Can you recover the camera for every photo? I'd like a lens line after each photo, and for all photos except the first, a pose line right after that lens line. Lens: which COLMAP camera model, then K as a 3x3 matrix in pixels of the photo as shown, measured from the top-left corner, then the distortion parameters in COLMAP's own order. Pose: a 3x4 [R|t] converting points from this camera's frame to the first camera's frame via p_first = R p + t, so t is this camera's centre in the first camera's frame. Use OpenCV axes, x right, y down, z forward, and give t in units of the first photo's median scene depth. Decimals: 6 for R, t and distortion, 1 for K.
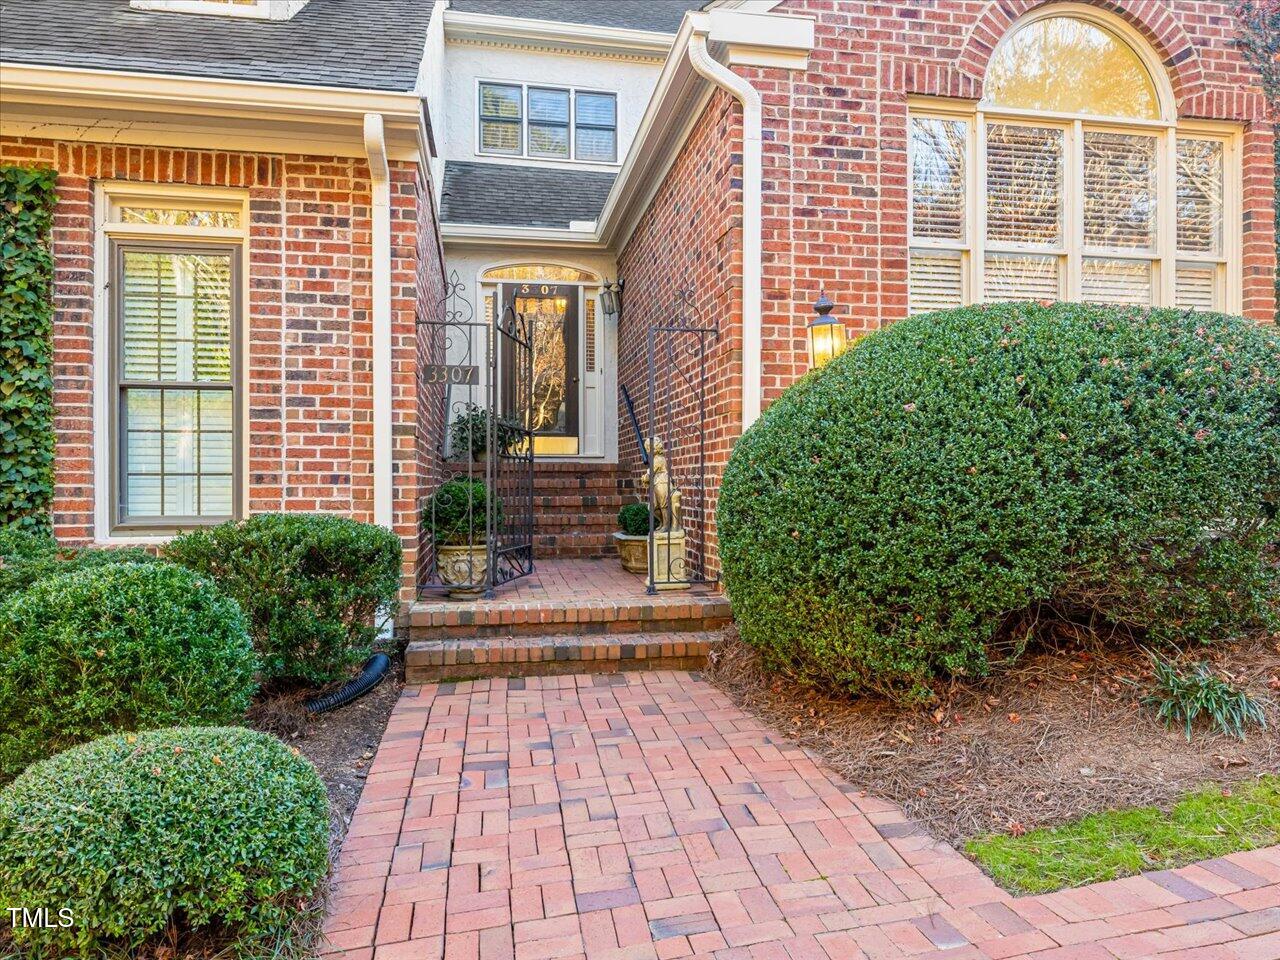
lens RADIAL K [[857.7, 0, 643.7], [0, 857.7, 512.8], [0, 0, 1]] dist [-0.006533, 0.004123]
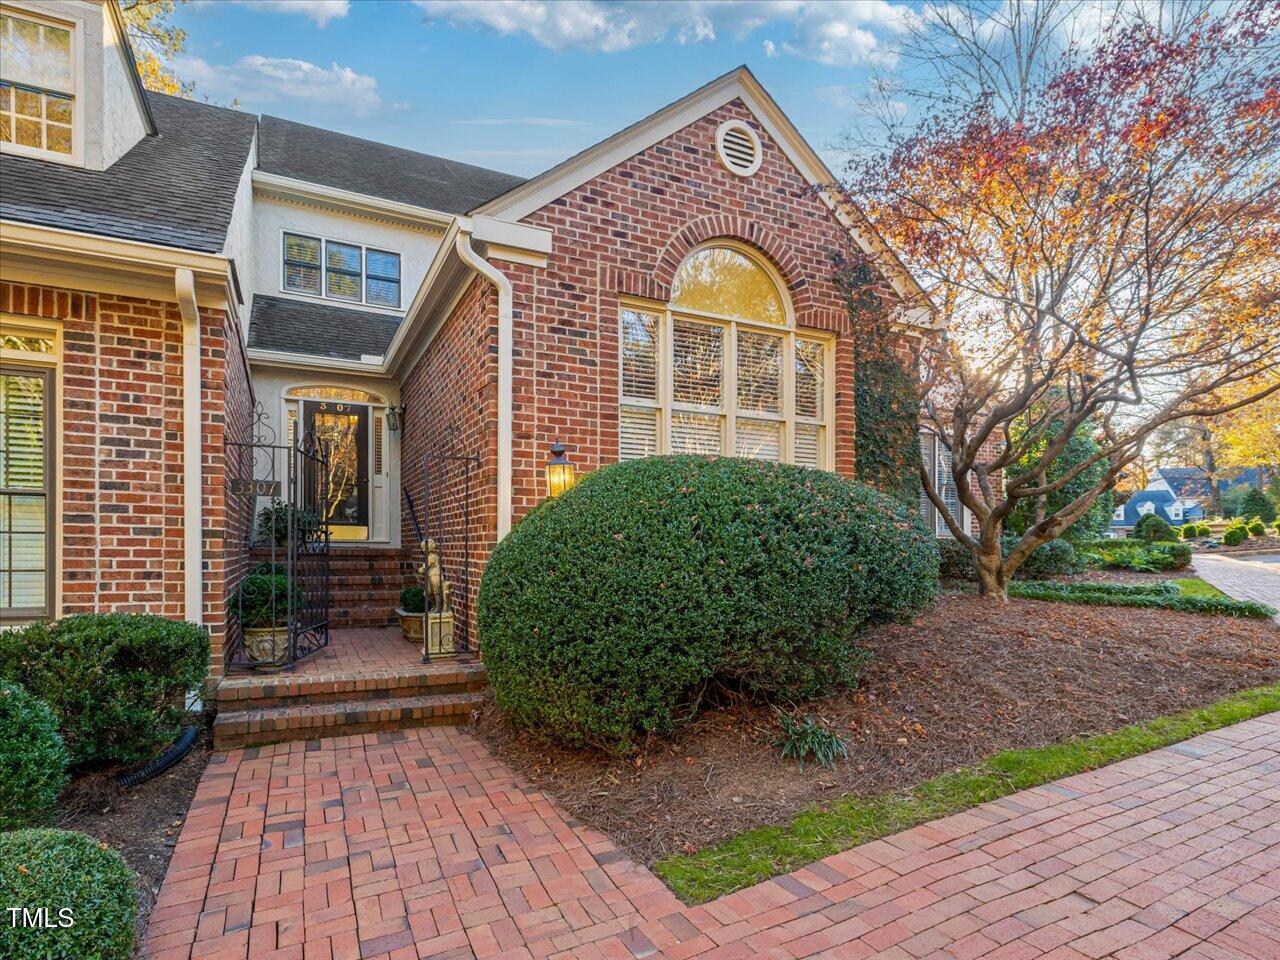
lens RADIAL K [[652.6, 0, 577.3], [0, 652.6, 570.3], [0, 0, 1]] dist [0.000383, 0.000936]
pose [[0.973158, 0.001710, 0.230132, 0.004225], [-0.001171, 0.999996, -0.002479, -0.044234], [-0.230135, 0.002143, 0.973156, 0.000856]]
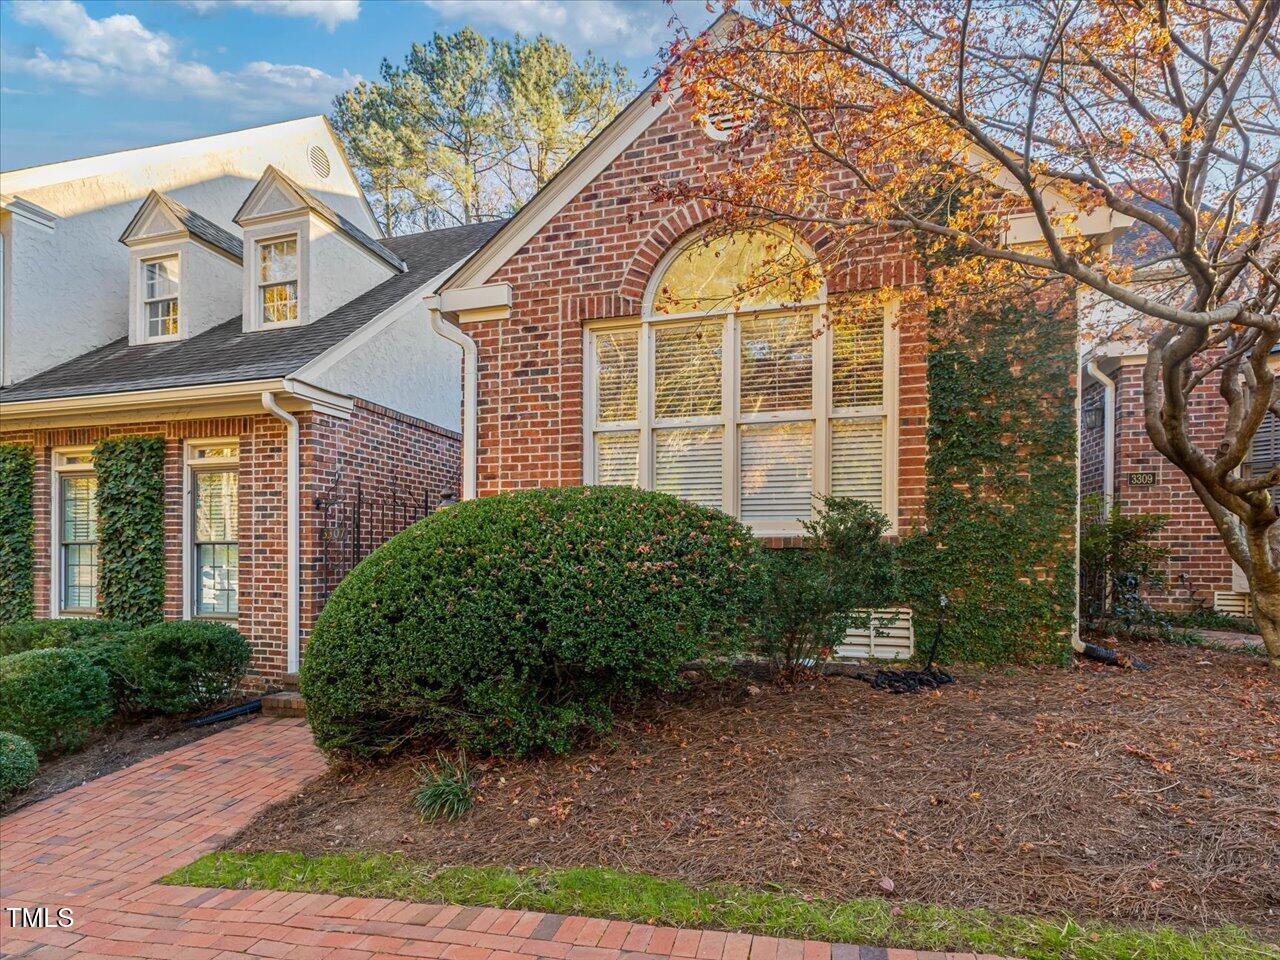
lens RADIAL K [[652.6, 0, 582.9], [0, 652.6, 577.9], [0, 0, 1]] dist [0.000383, 0.000936]
pose [[0.889636, 0.017919, -0.456319, 0.805832], [-0.020669, 0.999786, -0.001035, -0.085273], [0.456203, 0.010353, 0.889816, 0.091766]]
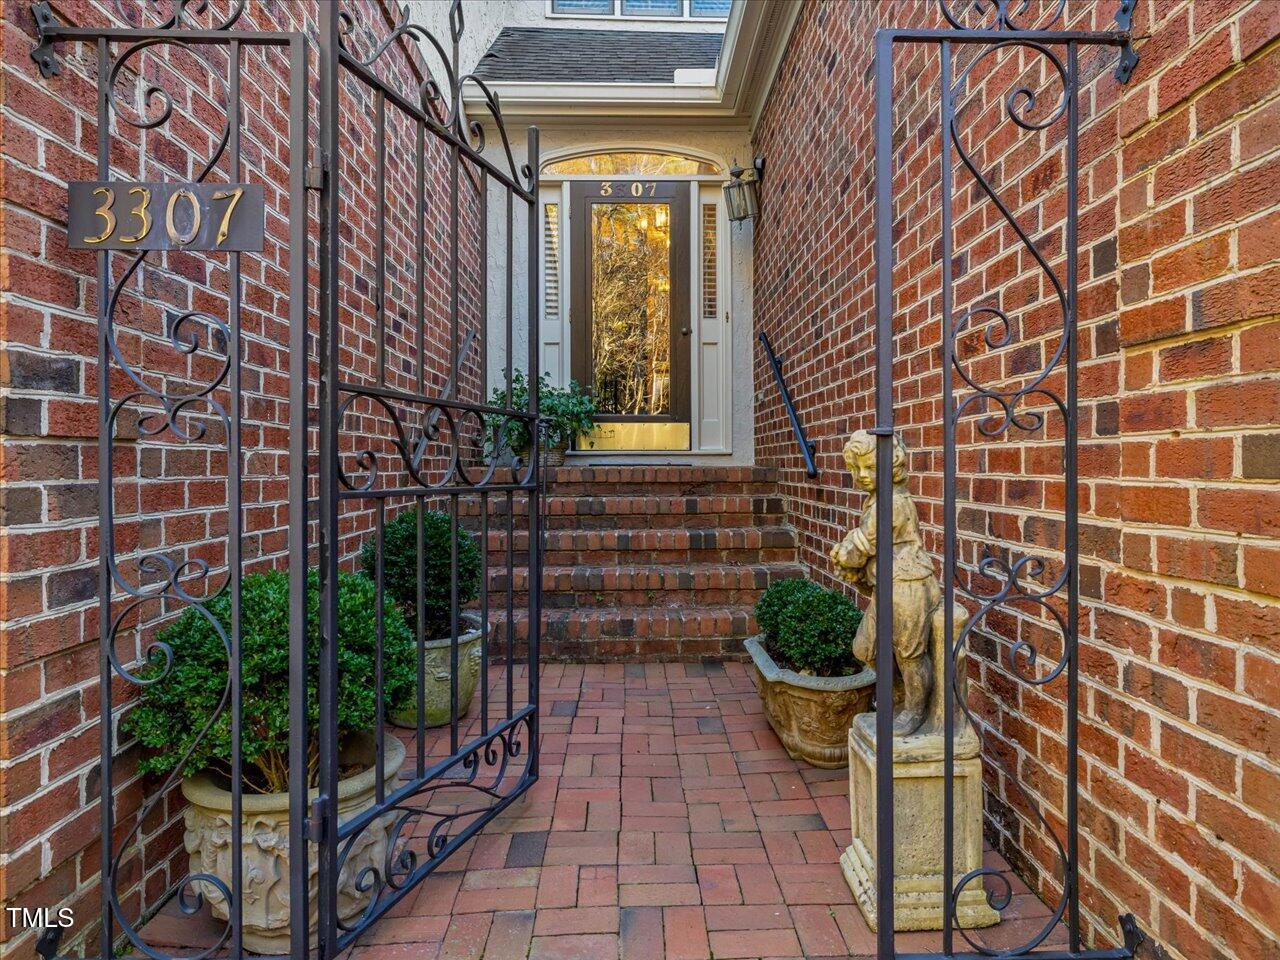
lens RADIAL K [[857.7, 0, 648.5], [0, 857.7, 462.1], [0, 0, 1]] dist [-0.006533, 0.004123]
pose [[0.988787, -0.002747, -0.149306, -0.026412], [-0.003017, 0.999259, -0.038362, -0.071790], [0.149301, 0.038383, 0.988047, 0.765111]]
